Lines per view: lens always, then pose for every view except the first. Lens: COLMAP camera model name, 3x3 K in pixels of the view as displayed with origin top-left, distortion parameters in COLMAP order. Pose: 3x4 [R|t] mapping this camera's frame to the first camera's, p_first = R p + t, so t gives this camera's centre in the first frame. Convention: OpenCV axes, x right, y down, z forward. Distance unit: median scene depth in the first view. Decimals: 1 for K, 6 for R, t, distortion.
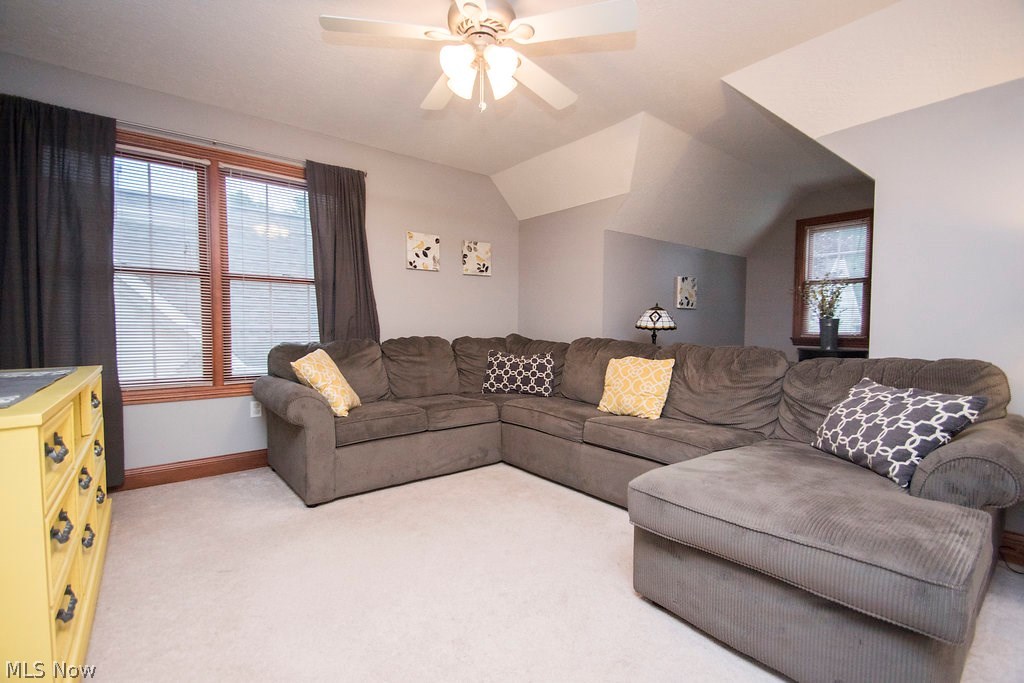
lens RADIAL K [[450.4, 0, 512.0], [0, 450.4, 341.5], [0, 0, 1]] dist [0.001204, -0.000067]
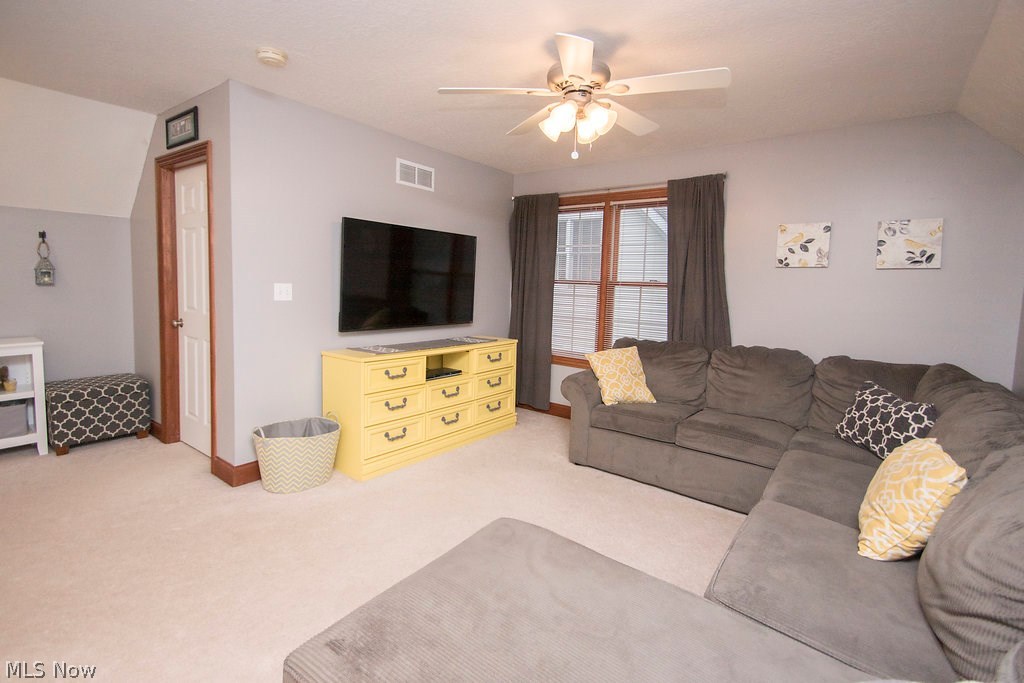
lens RADIAL K [[462.4, 0, 513.6], [0, 462.4, 316.3], [0, 0, 1]] dist [0.000428, 0.000070]
pose [[0.228969, 0.071456, -0.970807, 0.534260], [-0.073651, 0.995715, 0.055918, -0.083201], [0.970643, 0.058698, 0.233251, 0.317990]]
